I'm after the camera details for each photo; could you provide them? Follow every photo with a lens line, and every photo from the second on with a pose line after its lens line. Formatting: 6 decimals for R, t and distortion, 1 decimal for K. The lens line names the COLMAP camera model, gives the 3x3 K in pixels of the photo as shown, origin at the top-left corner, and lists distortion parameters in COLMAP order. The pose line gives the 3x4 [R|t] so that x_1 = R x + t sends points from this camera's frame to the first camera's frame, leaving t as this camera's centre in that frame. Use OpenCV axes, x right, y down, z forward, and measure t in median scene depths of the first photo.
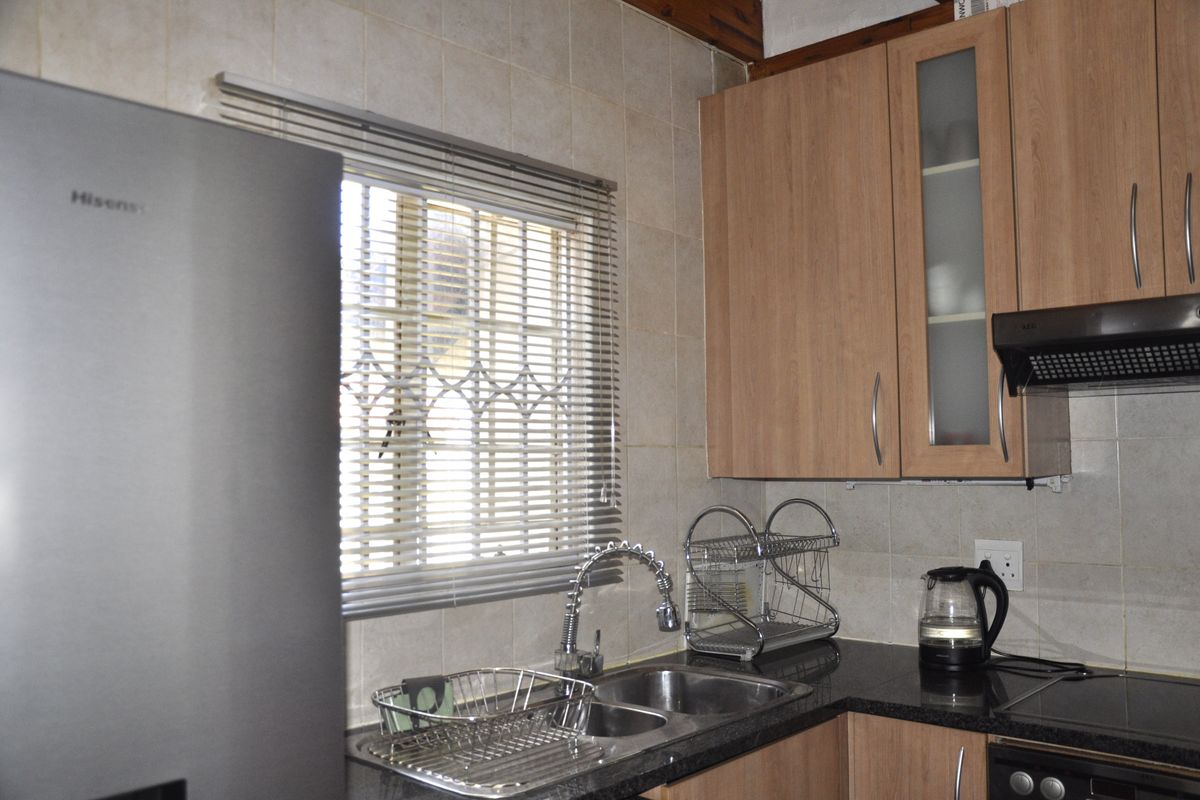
lens RADIAL K [[1039.5, 0, 608.0], [0, 1039.5, 407.8], [0, 0, 1]] dist [-0.125914, 0.176594]
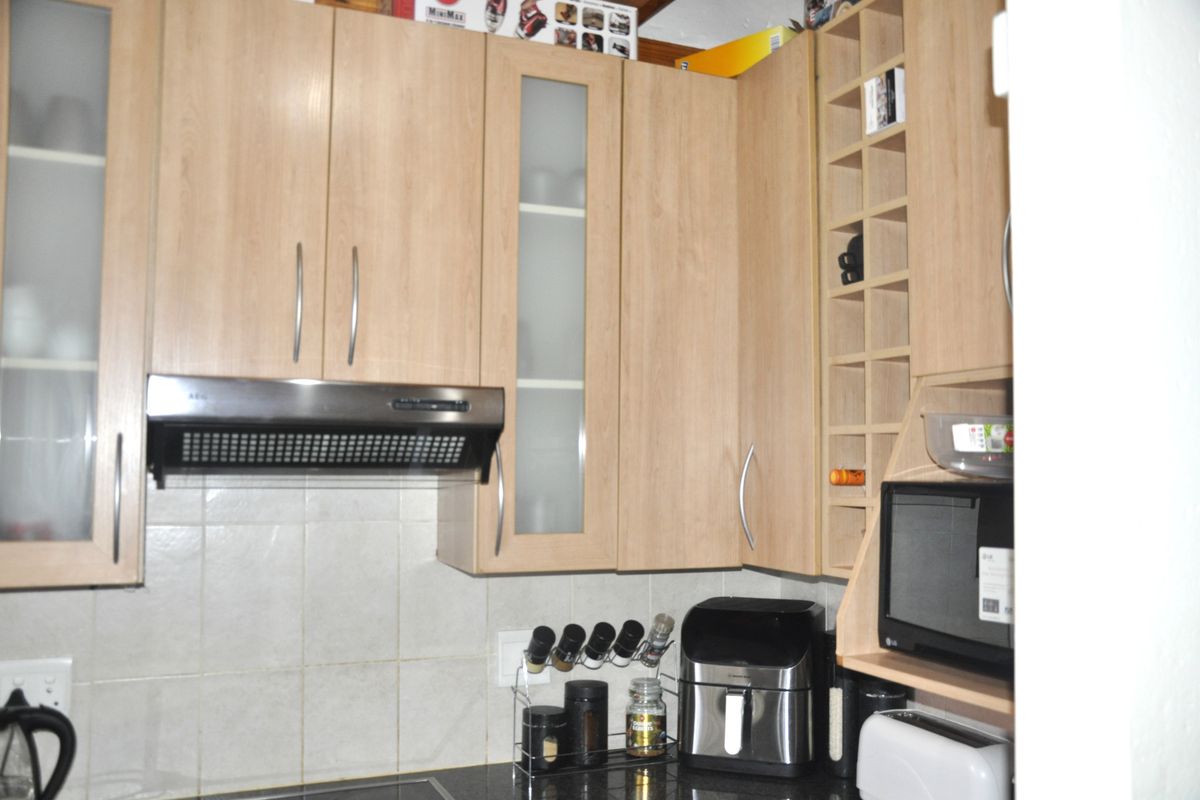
lens RADIAL K [[1039.5, 0, 608.0], [0, 1039.5, 407.8], [0, 0, 1]] dist [-0.125914, 0.176594]
pose [[0.400839, 0.069309, 0.913523, -0.150045], [-0.054386, 0.997176, -0.051792, -0.040140], [-0.914533, -0.028922, 0.403476, 0.337650]]
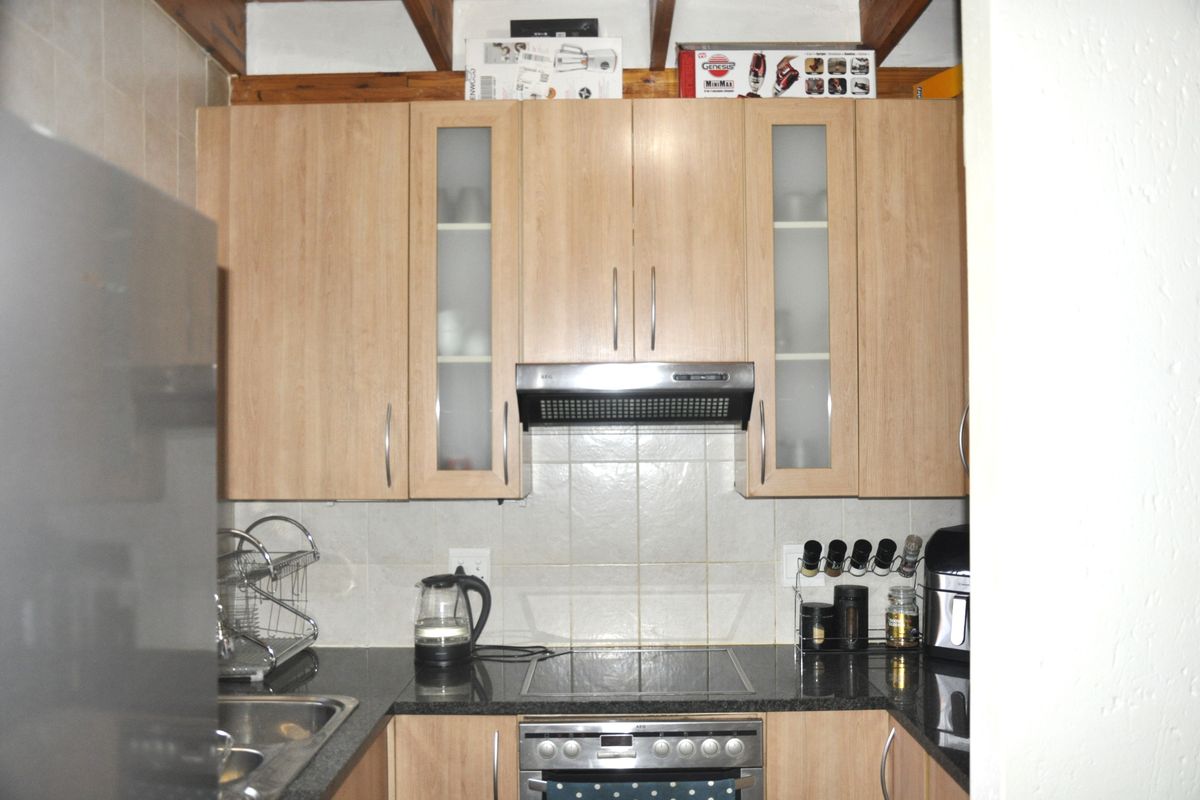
lens RADIAL K [[1039.5, 0, 608.0], [0, 1039.5, 407.8], [0, 0, 1]] dist [-0.125914, 0.176594]
pose [[0.743646, 0.020440, 0.668261, -0.303606], [-0.034662, 0.999367, 0.008005, -0.046687], [-0.667674, -0.029116, 0.743884, 0.028107]]
